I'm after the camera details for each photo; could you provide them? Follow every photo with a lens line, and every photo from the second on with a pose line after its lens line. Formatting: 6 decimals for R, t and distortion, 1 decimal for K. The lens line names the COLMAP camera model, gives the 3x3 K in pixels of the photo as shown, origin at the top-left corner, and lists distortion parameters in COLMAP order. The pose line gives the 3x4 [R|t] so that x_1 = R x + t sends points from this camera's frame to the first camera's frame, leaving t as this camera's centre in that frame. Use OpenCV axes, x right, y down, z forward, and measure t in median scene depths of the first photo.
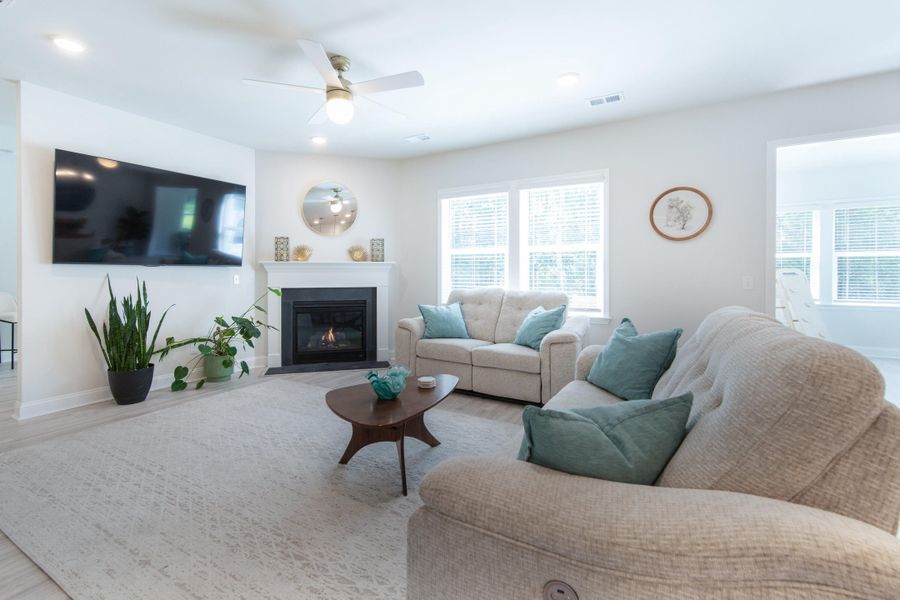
lens RADIAL K [[406.9, 0, 431.3], [0, 406.9, 272.2], [0, 0, 1]] dist [-0.000350, -0.000002]
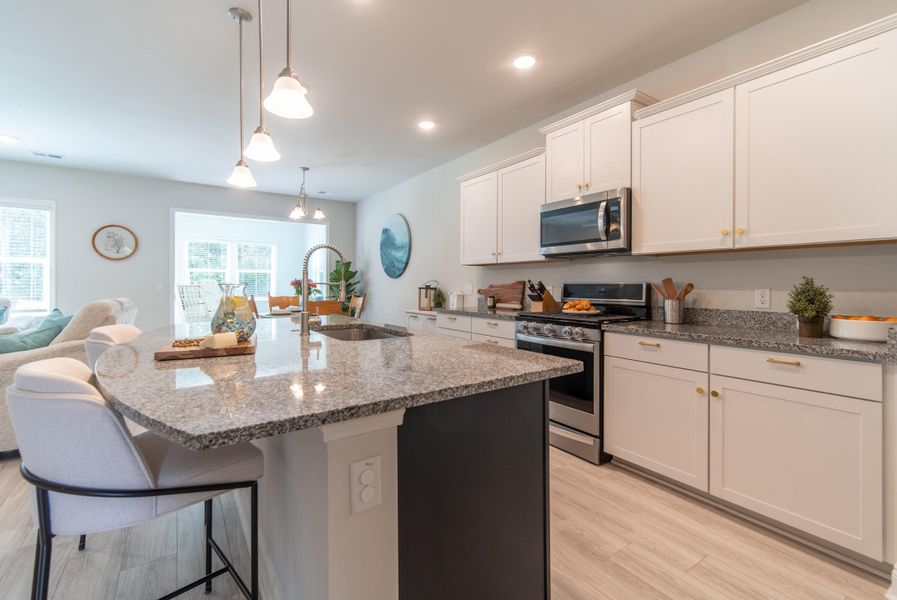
lens RADIAL K [[394.5, 0, 446.7], [0, 394.5, 284.4], [0, 0, 1]] dist [0.000879, 0.000108]
pose [[0.416712, -0.002143, 0.909036, -0.182526], [-0.005301, 0.999974, 0.004788, -0.000873], [-0.909023, -0.006814, 0.416690, -0.635121]]
